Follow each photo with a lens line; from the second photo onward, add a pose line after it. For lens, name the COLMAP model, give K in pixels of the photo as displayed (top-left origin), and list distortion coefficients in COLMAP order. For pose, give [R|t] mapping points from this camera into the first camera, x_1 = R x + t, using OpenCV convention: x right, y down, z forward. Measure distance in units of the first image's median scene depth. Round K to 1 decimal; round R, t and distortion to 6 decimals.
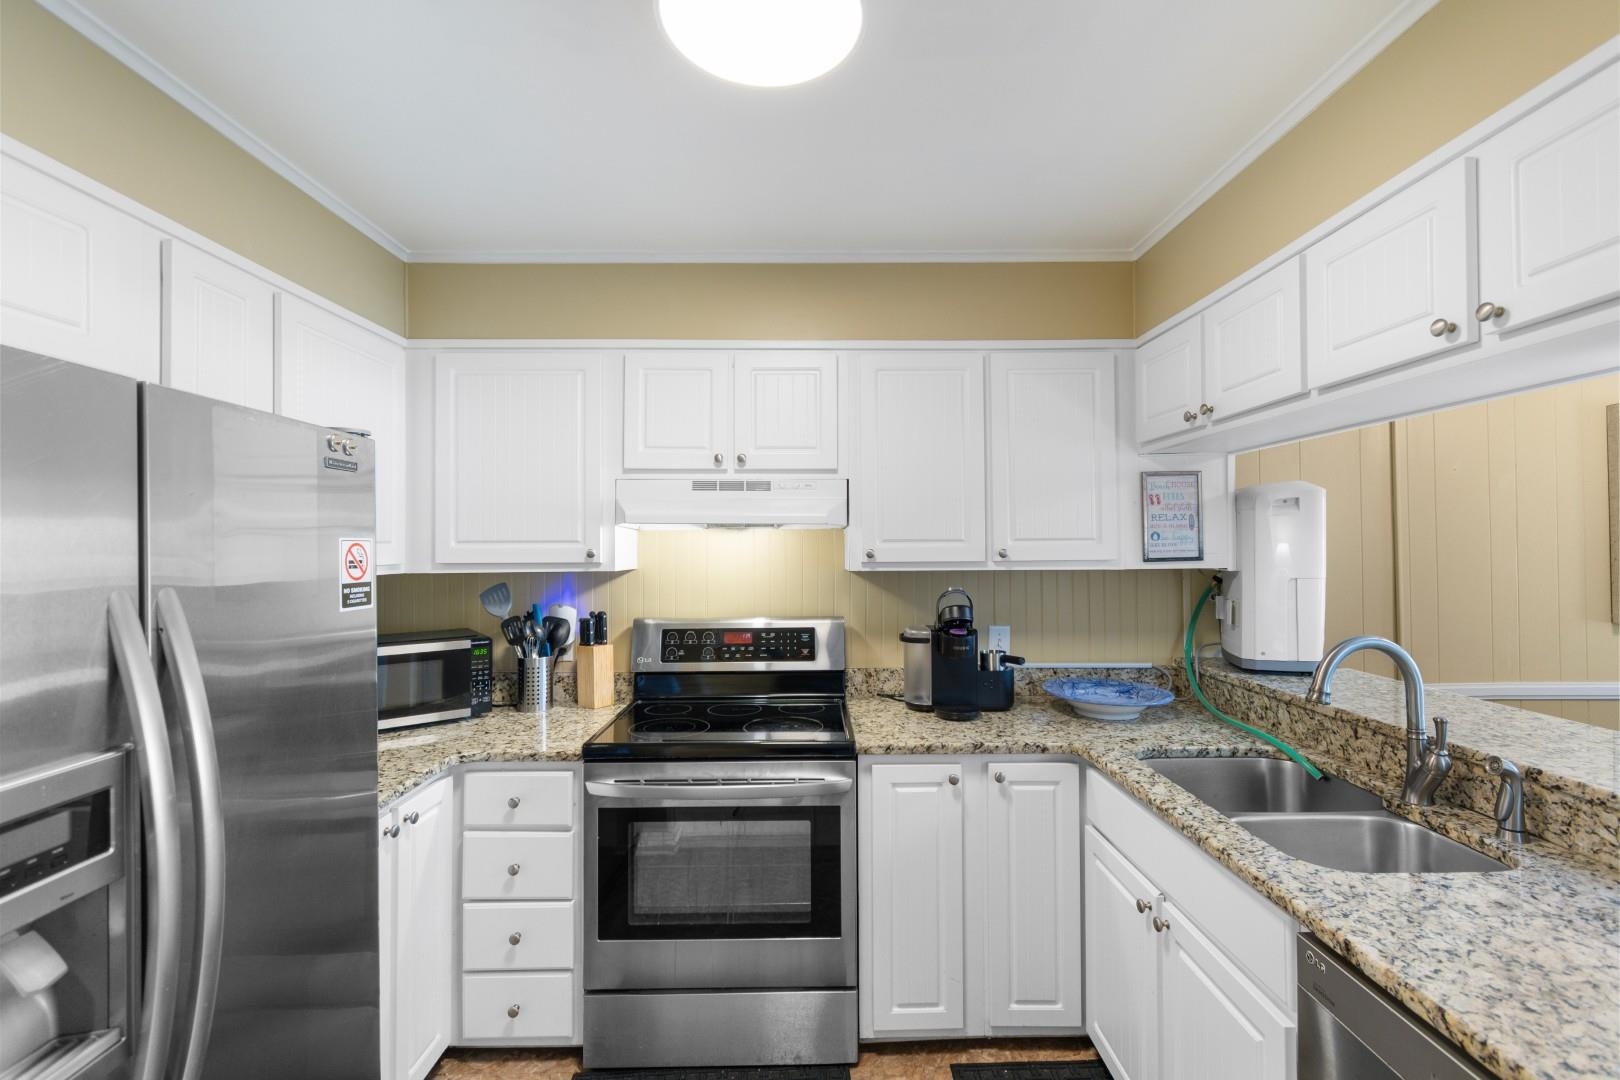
lens RADIAL K [[709.6, 0, 814.4], [0, 709.6, 543.3], [0, 0, 1]] dist [0.002032, -0.000626]
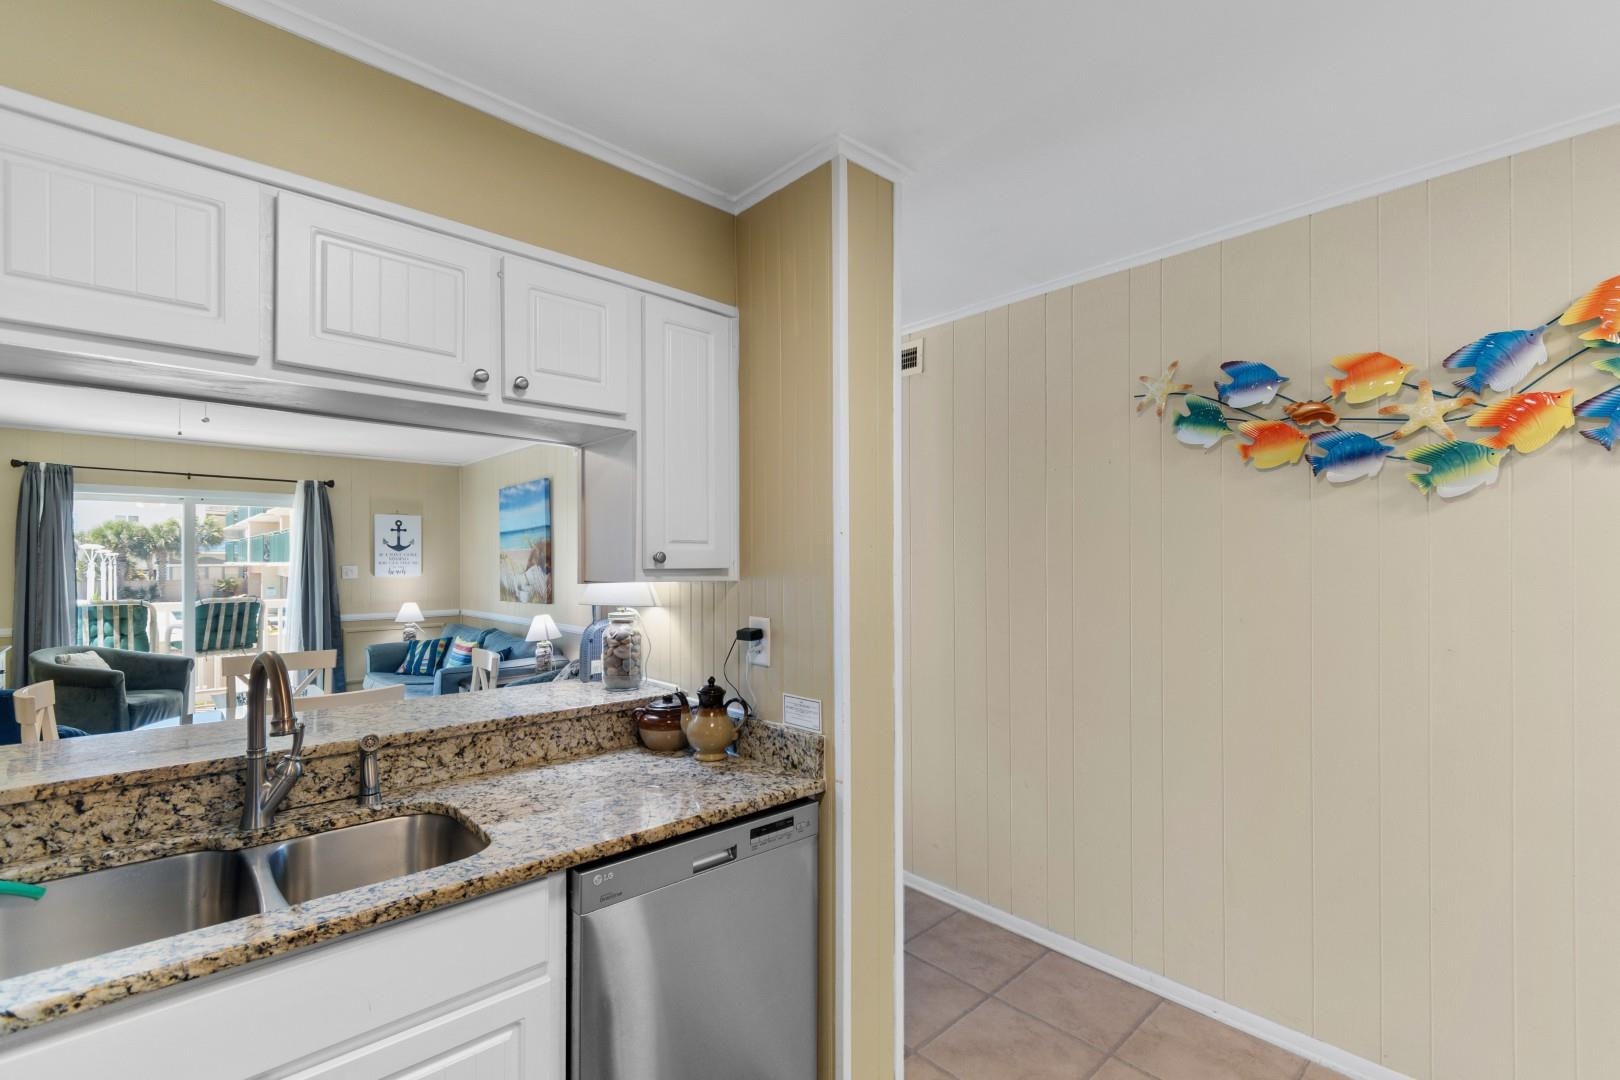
lens RADIAL K [[722.1, 0, 816.5], [0, 722.1, 559.6], [0, 0, 1]] dist [0.000123, -0.001739]
pose [[-0.682429, 0.008179, 0.730906, -0.264531], [-0.001675, 0.999917, -0.012752, 0.020317], [-0.730950, -0.009927, -0.682359, 0.855544]]
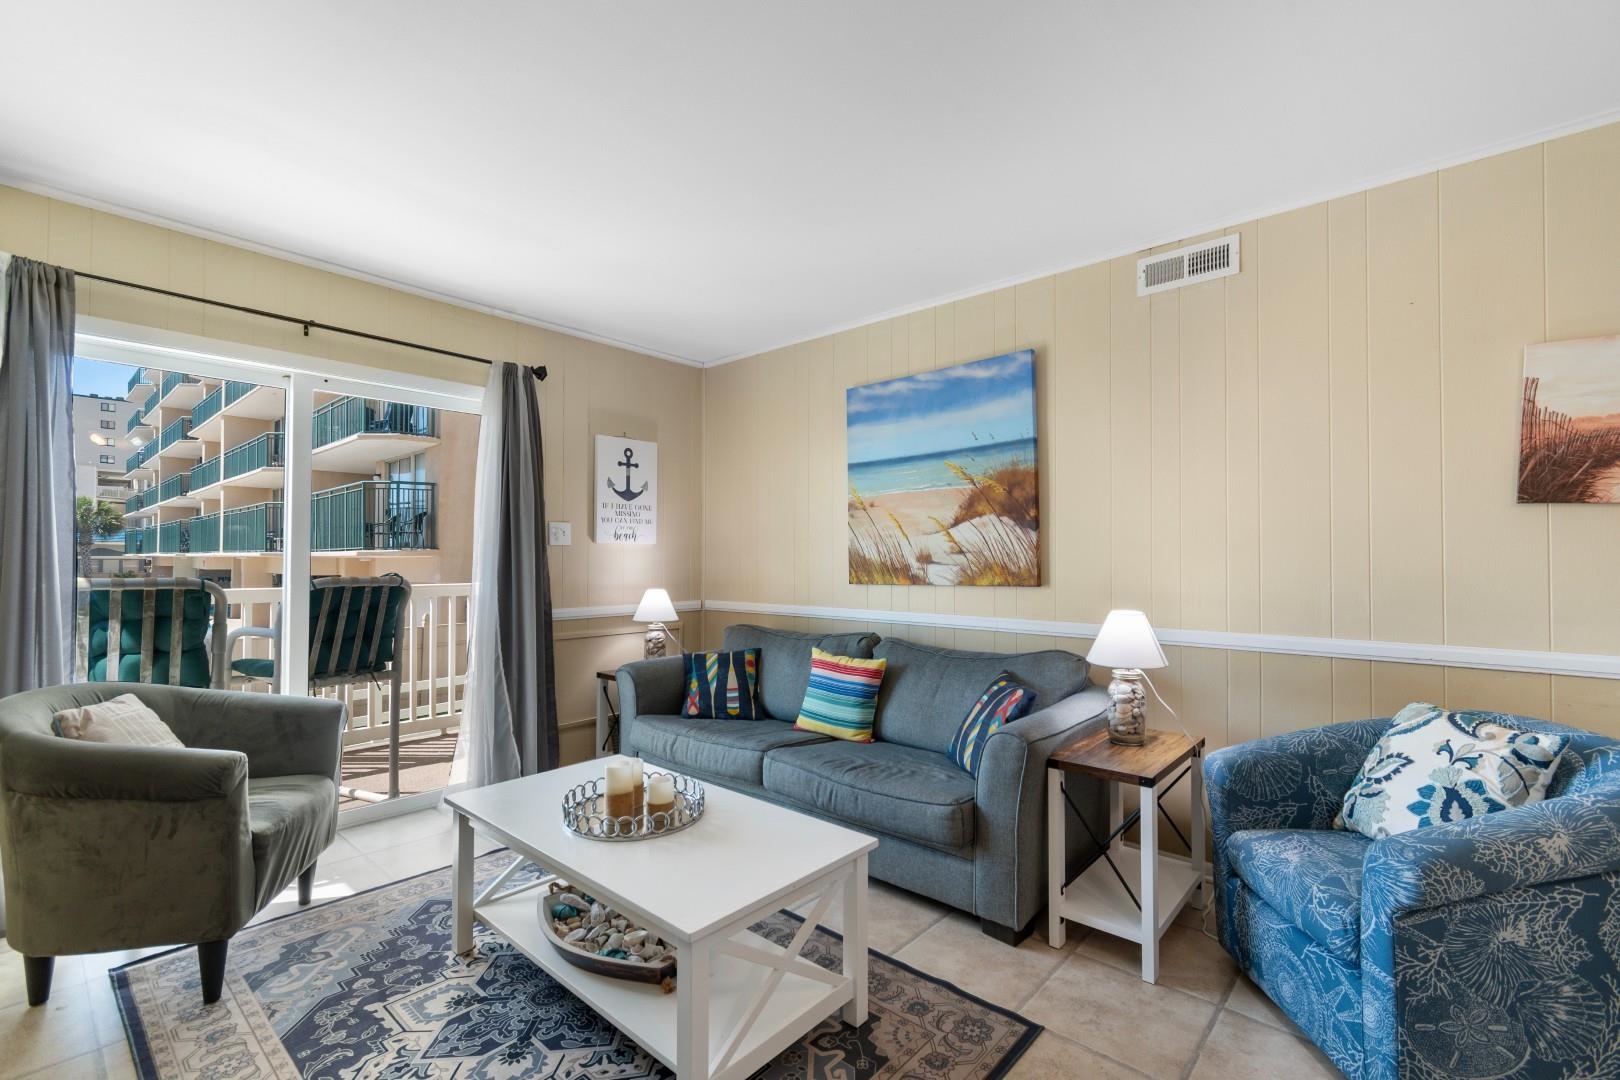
lens RADIAL K [[711.9, 0, 815.1], [0, 711.9, 550.2], [0, 0, 1]] dist [-0.007728, 0.000042]
pose [[-0.752916, 0.012222, 0.658003, 1.914183], [-0.004461, 0.999710, -0.023673, 0.122895], [-0.658101, -0.020759, -0.752643, 1.114178]]
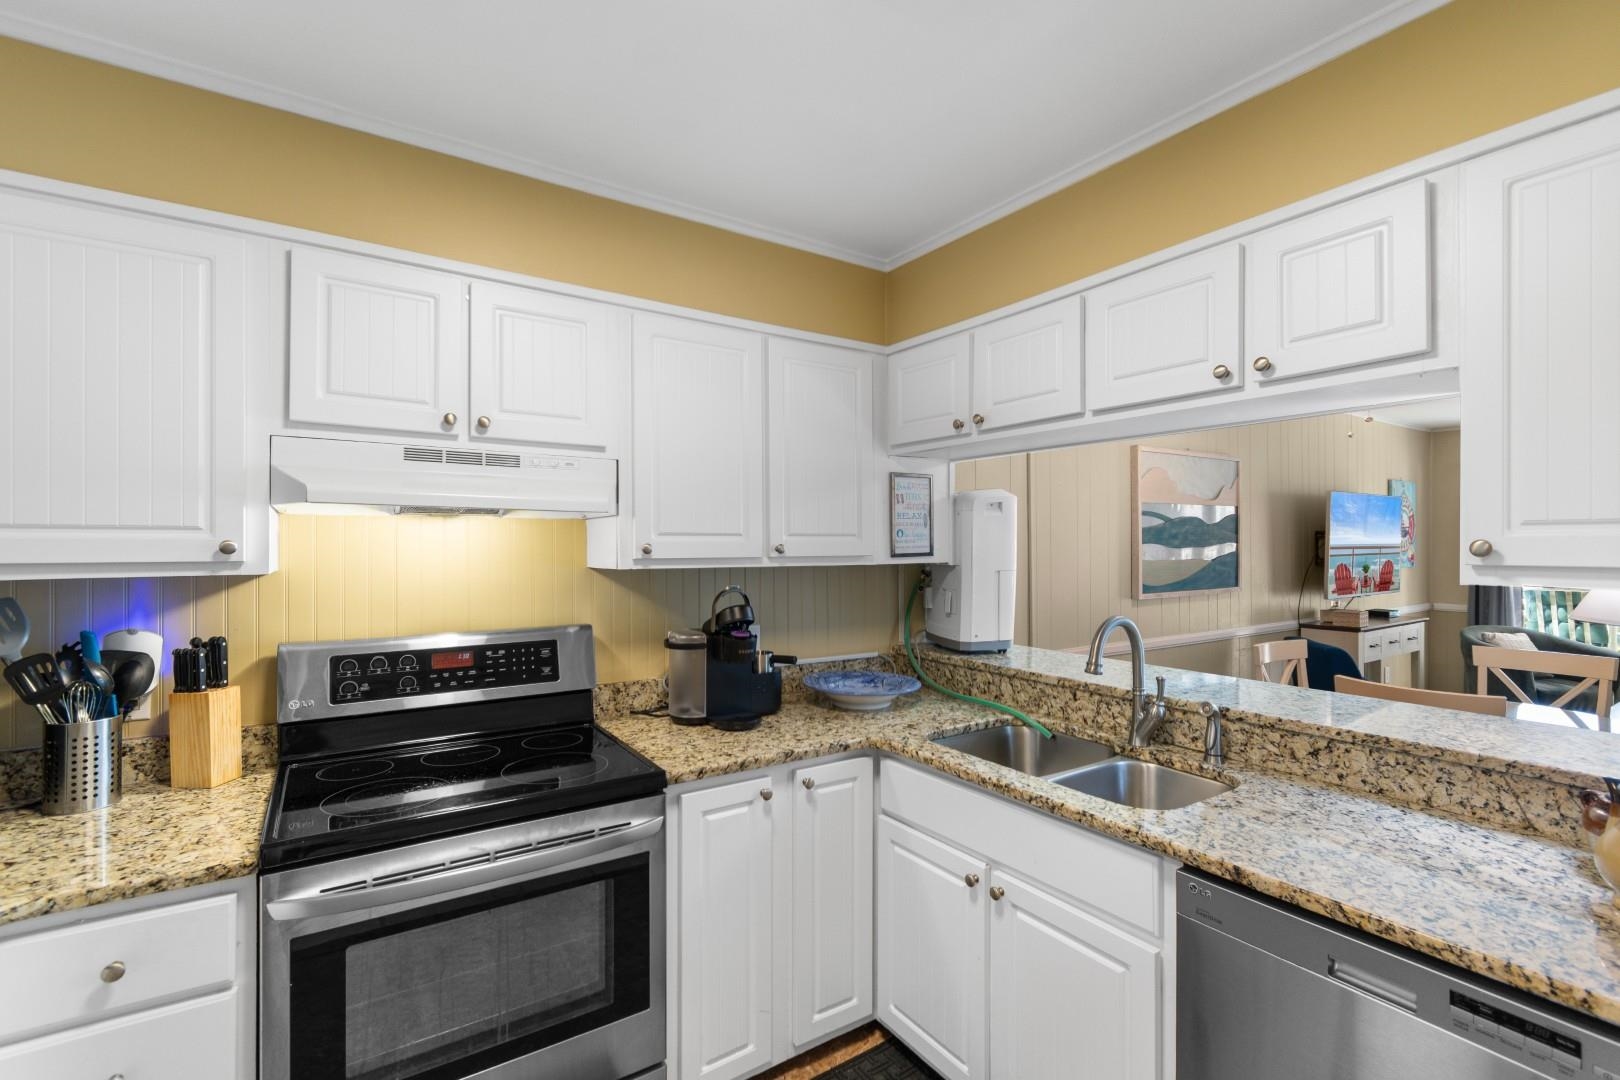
lens RADIAL K [[724.0, 0, 816.6], [0, 724.0, 546.1], [0, 0, 1]] dist [0.001962, -0.000186]
pose [[0.835177, 0.004985, 0.549958, -0.266592], [-0.008843, 0.999951, 0.004366, 0.006625], [-0.549910, -0.008510, 0.835181, 0.183529]]
